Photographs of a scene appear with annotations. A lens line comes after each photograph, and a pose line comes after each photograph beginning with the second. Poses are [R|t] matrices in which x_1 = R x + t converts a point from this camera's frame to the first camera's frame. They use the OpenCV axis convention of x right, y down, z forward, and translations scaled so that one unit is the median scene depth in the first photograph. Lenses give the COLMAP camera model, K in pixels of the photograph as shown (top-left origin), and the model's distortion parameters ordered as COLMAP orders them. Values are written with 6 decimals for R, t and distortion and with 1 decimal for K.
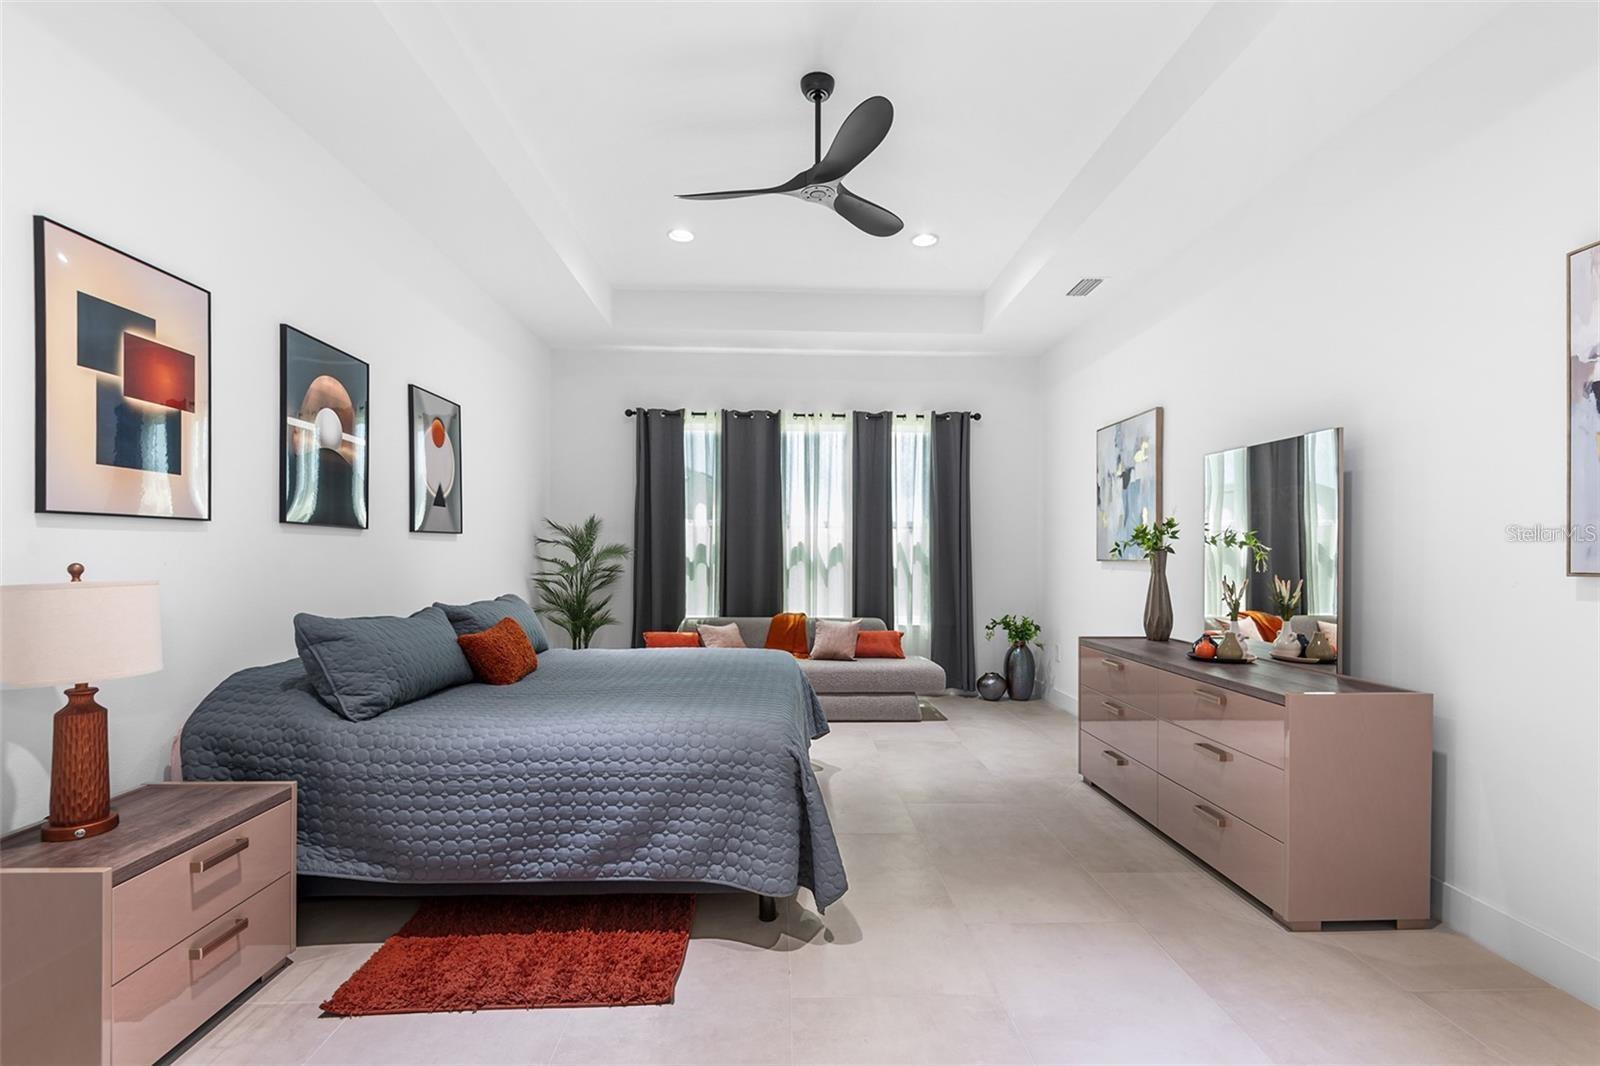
lens RADIAL K [[748.0, 0, 816.4], [0, 748.0, 546.7], [0, 0, 1]] dist [0.035247, -0.006612]
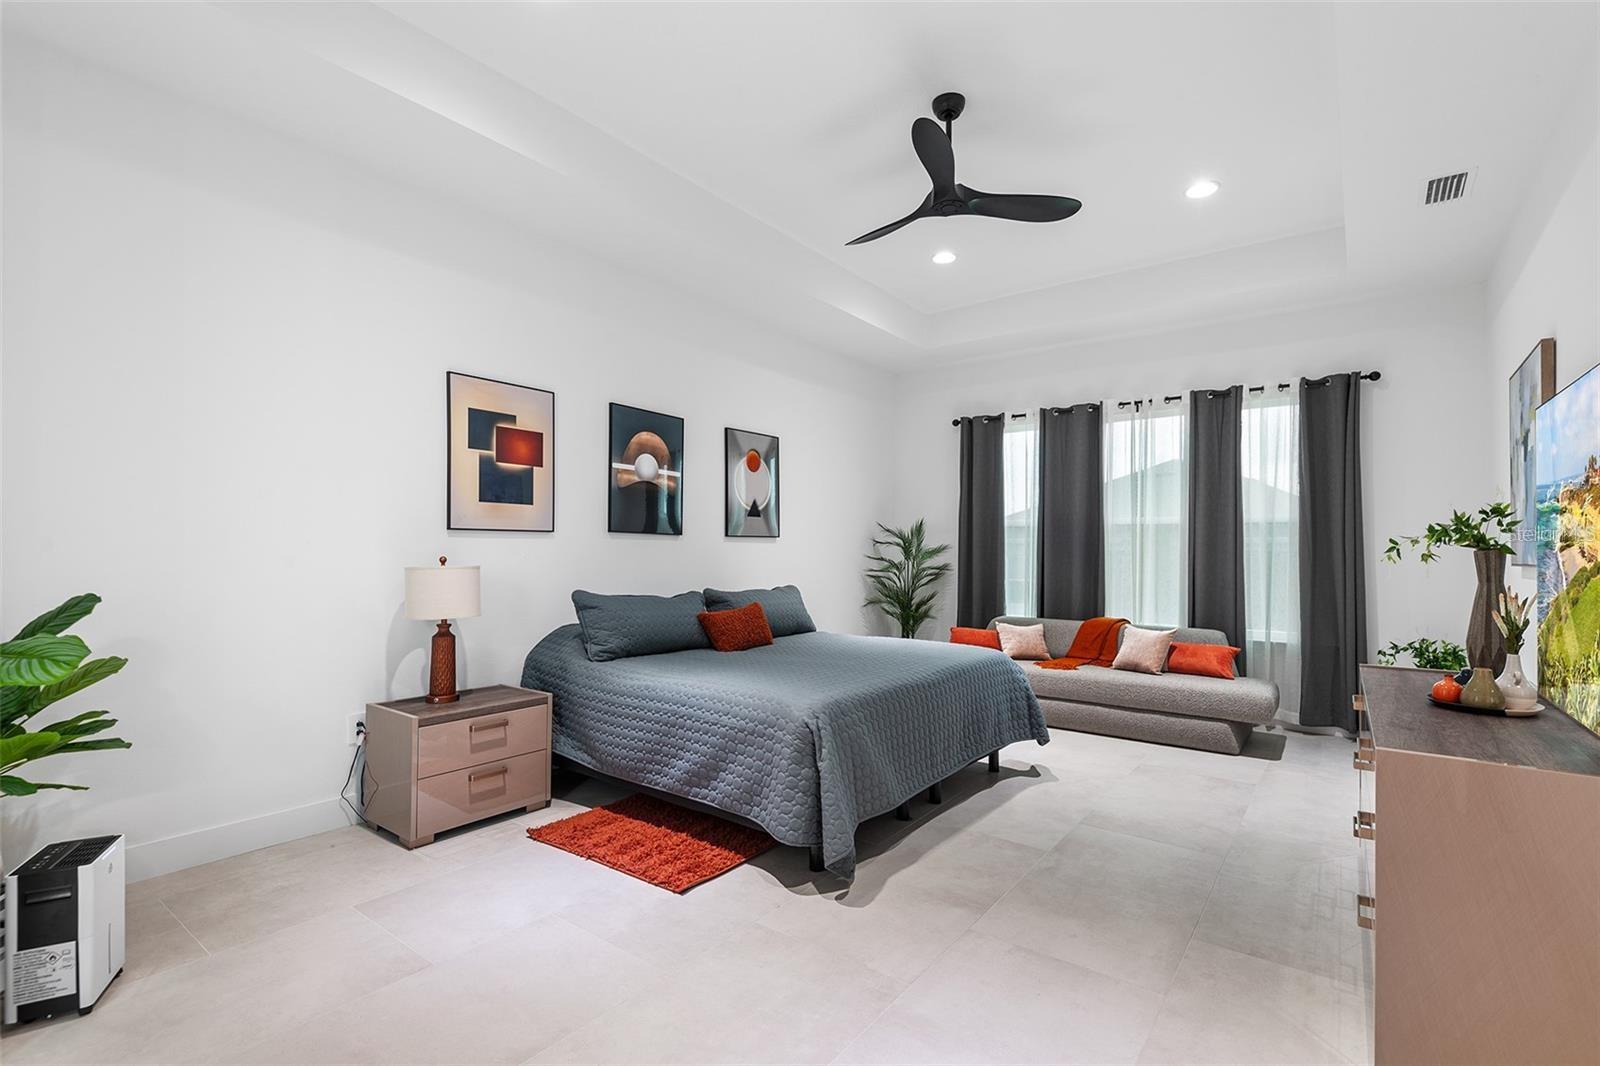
lens RADIAL K [[748.0, 0, 815.5], [0, 748.0, 537.8], [0, 0, 1]] dist [0.035247, -0.006612]
pose [[0.776679, -0.010985, -0.629801, 0.522682], [0.002442, 0.999893, -0.014429, 0.003041], [0.629892, 0.009669, 0.776623, 0.081087]]
